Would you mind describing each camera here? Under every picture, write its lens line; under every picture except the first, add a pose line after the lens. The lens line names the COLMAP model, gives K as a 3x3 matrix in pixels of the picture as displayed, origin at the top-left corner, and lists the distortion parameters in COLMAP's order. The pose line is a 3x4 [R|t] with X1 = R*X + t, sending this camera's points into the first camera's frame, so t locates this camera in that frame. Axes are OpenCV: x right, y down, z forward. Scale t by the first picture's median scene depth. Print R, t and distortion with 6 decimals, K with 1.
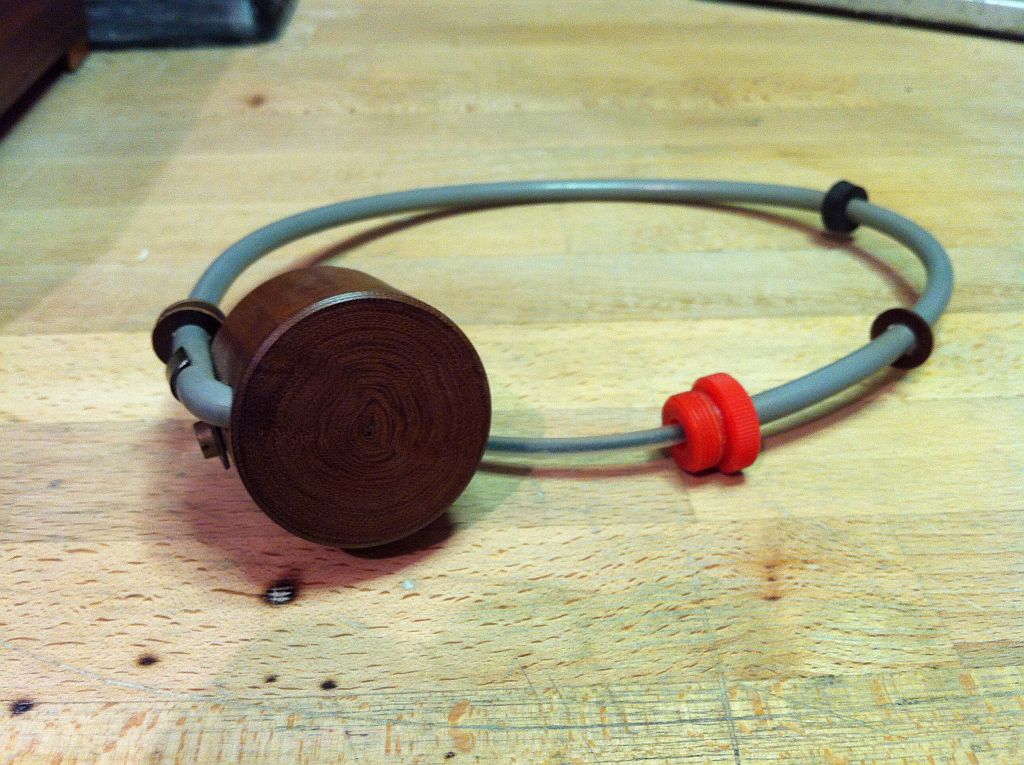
lens RADIAL K [[1018.9, 0, 512.0], [0, 1018.9, 382.5], [0, 0, 1]] dist [0.115727, -0.457604]
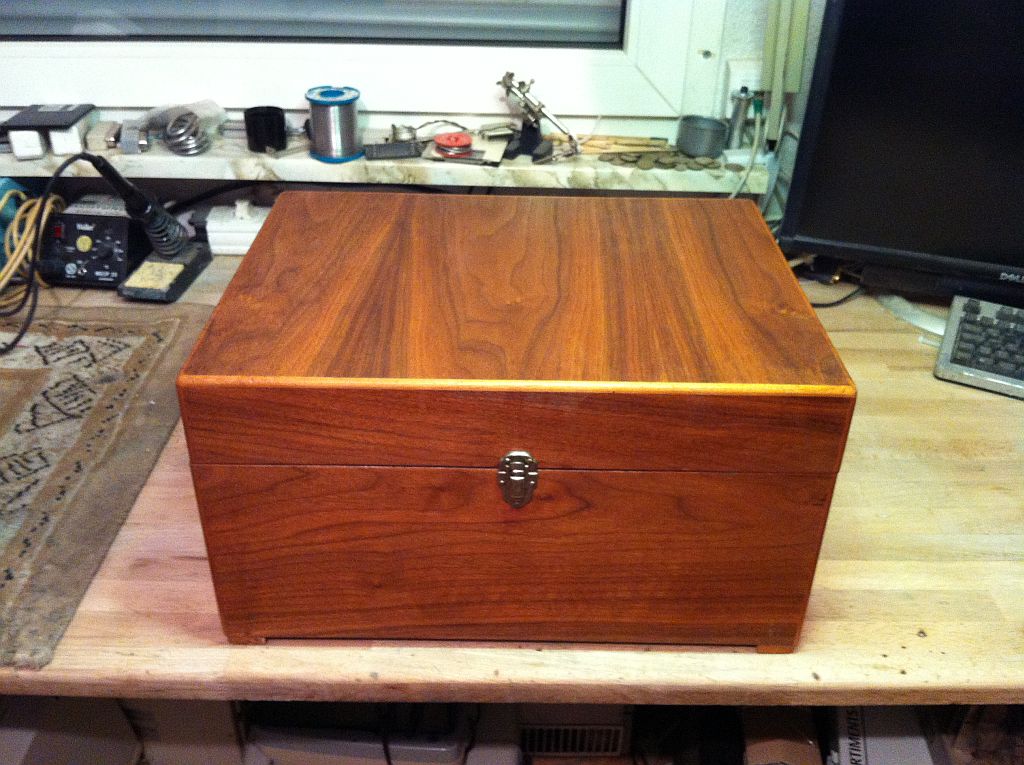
lens RADIAL K [[1018.9, 0, 512.0], [0, 1018.9, 382.5], [0, 0, 1]] dist [0.115727, -0.457604]
pose [[0.998759, 0.035490, -0.034932, -1.837698], [-0.037426, 0.997704, -0.056443, -0.563846], [0.032849, 0.057680, 0.997795, -3.502403]]
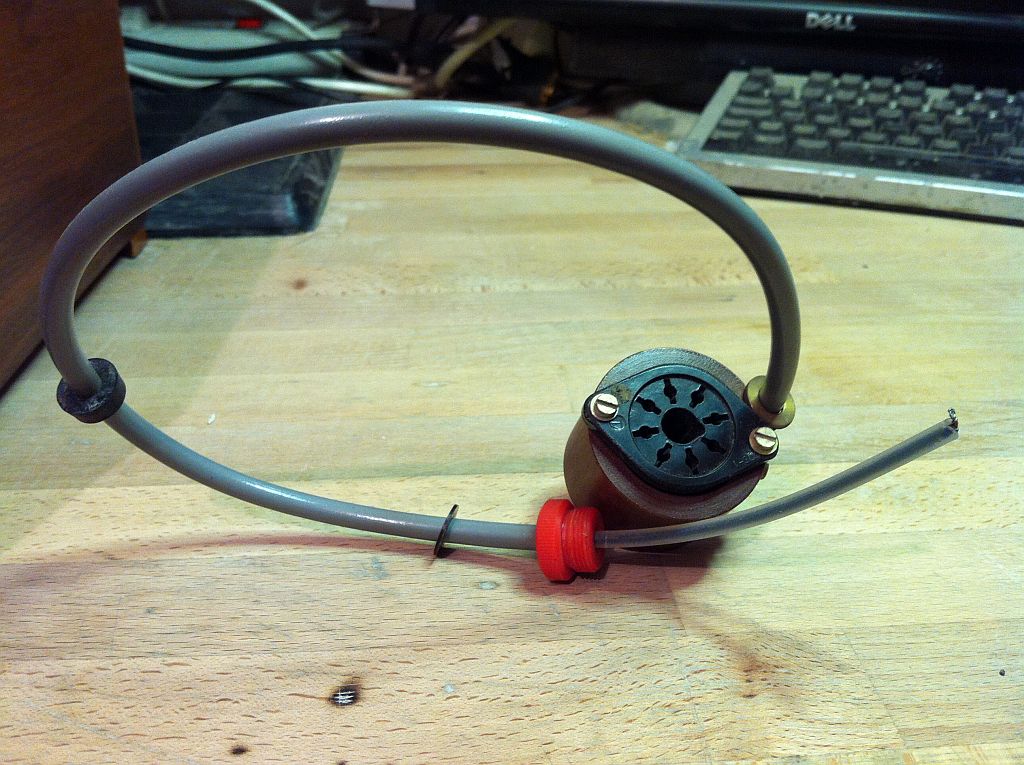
lens RADIAL K [[1005.0, 0, 512.0], [0, 1005.0, 382.5], [0, 0, 1]] dist [0.072842, -0.309857]
pose [[0.999947, -0.010208, 0.001221, -0.023486], [0.010276, 0.988566, -0.150439, 0.018441], [0.000329, 0.150444, 0.988618, -0.219225]]
